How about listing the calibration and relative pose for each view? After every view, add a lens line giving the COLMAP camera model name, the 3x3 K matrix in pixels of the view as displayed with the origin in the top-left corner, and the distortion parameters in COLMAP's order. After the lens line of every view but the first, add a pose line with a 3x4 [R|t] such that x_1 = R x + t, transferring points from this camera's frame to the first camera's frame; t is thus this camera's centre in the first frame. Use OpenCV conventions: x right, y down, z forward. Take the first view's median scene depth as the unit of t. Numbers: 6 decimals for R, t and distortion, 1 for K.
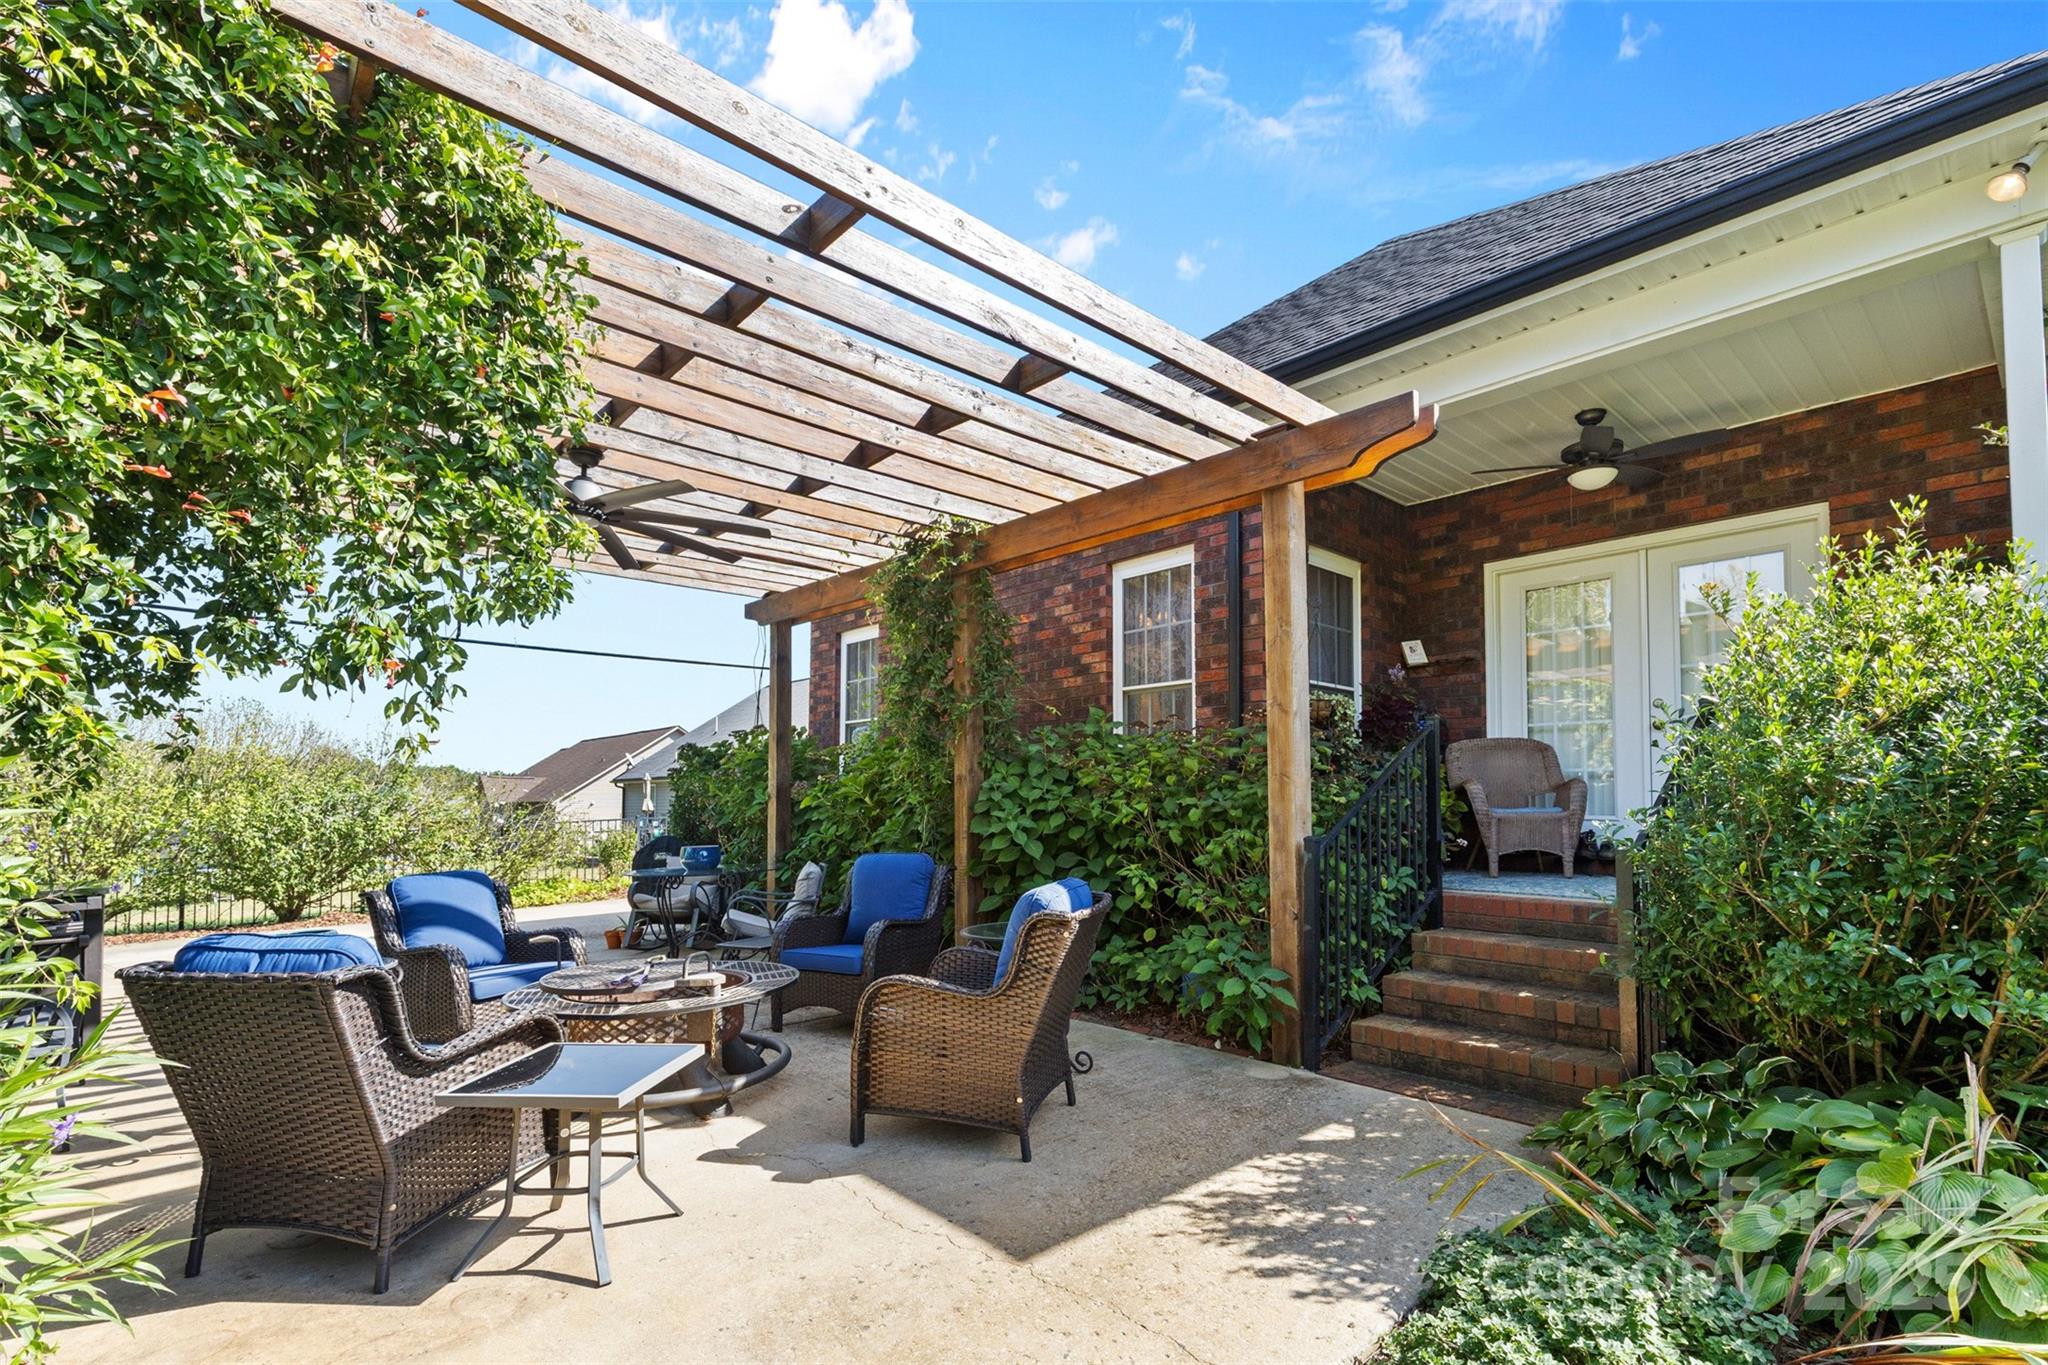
lens RADIAL K [[955.9, 0, 1028.3], [0, 955.9, 757.4], [0, 0, 1]] dist [0.001166, -0.000443]
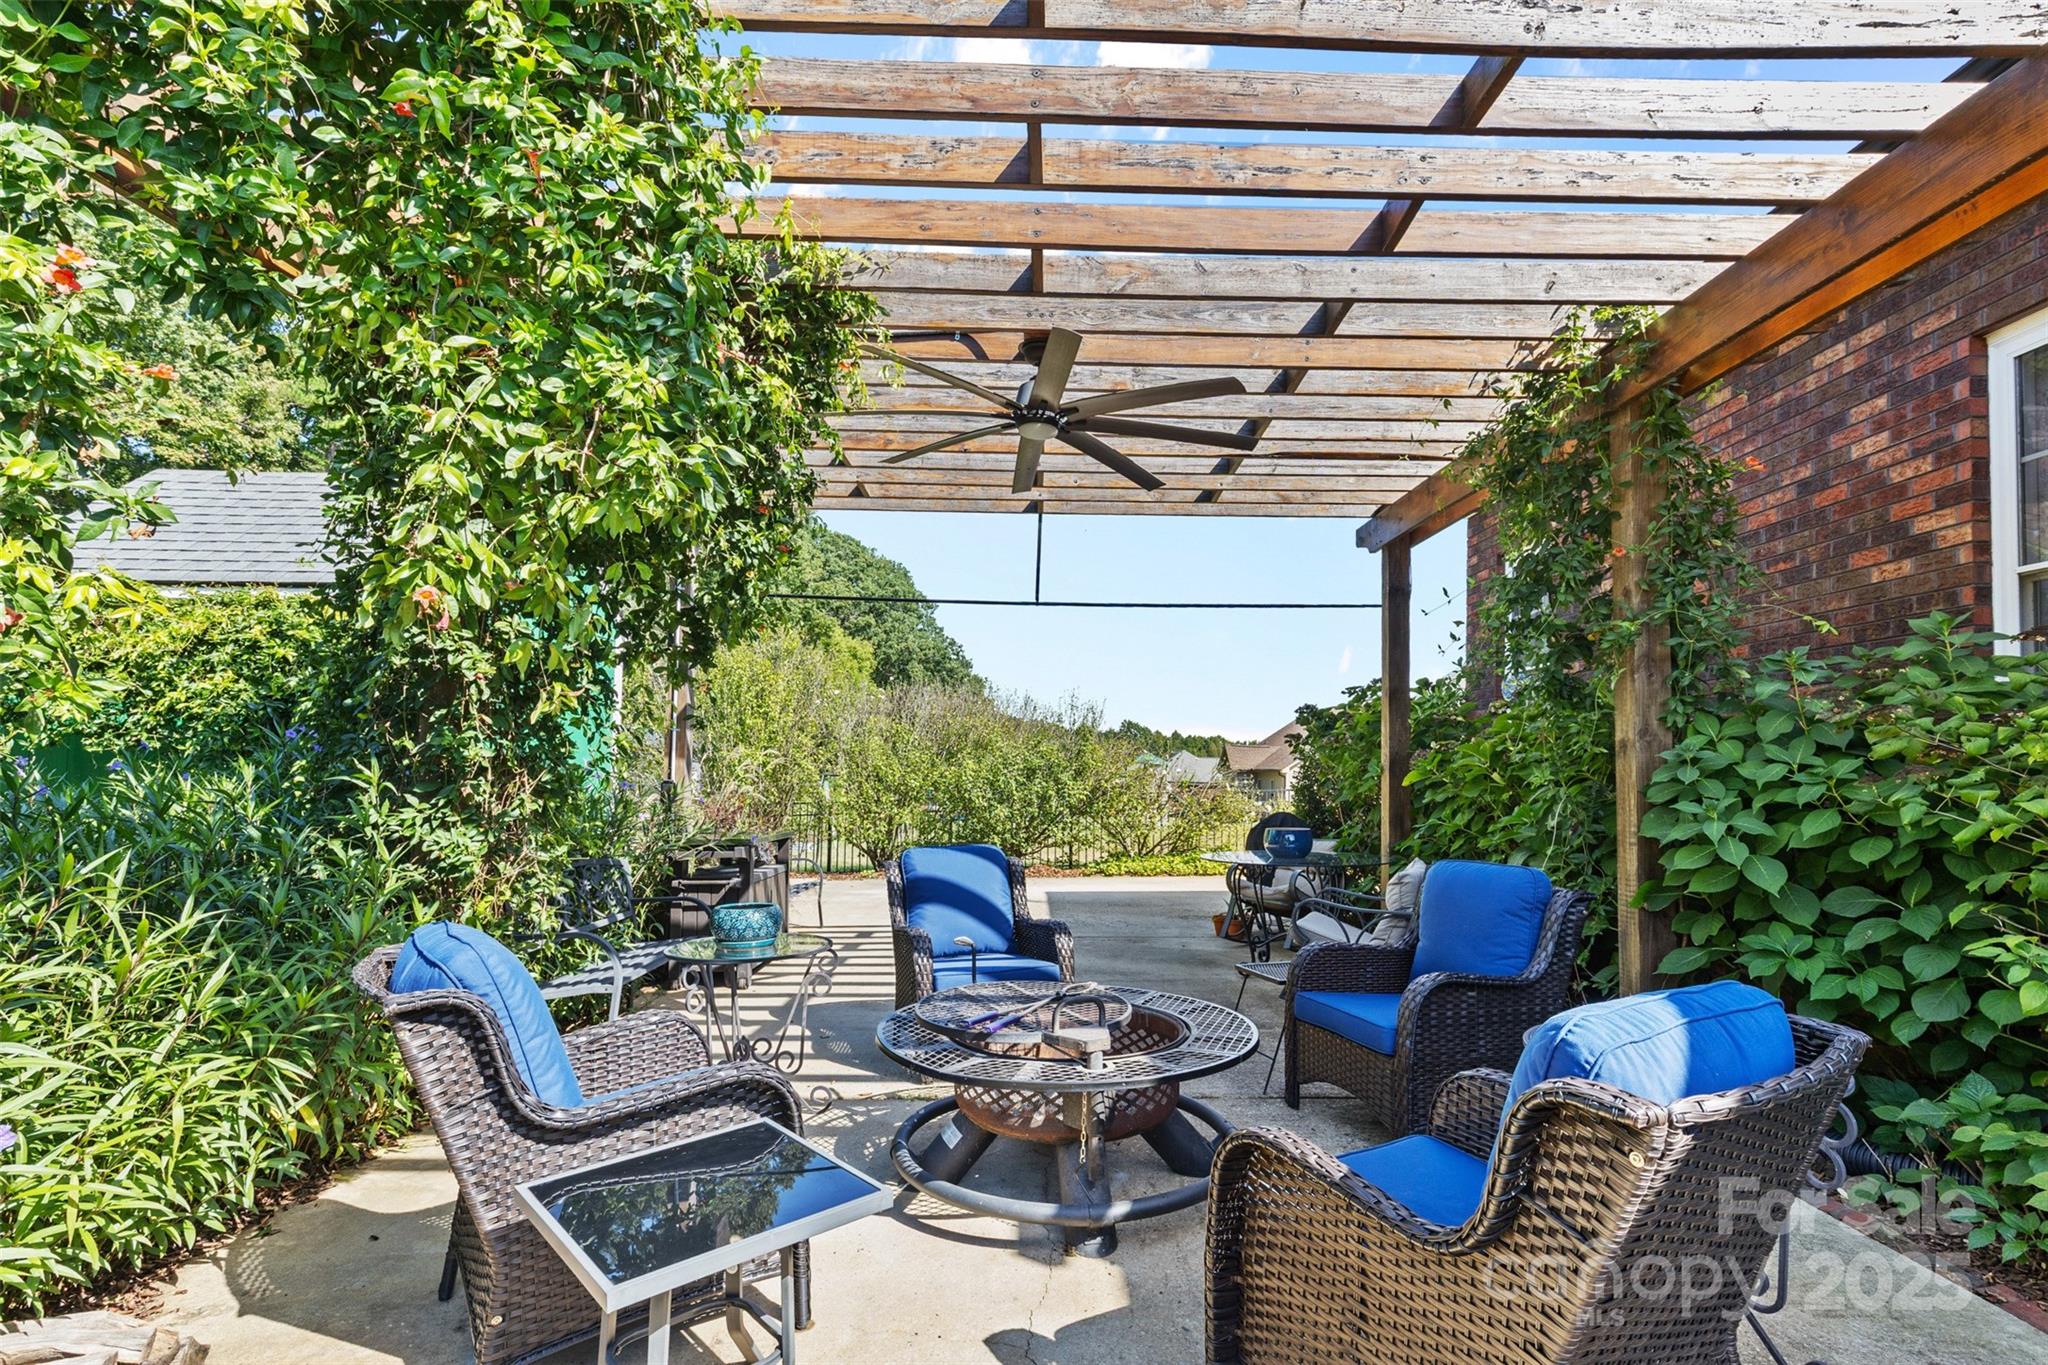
lens RADIAL K [[955.9, 0, 1038.2], [0, 955.9, 728.4], [0, 0, 1]] dist [0.001166, -0.000443]
pose [[0.737352, -0.013917, -0.675366, 0.066684], [0.015334, 0.999875, -0.003862, 0.008586], [0.675335, -0.007508, 0.737473, 0.315071]]
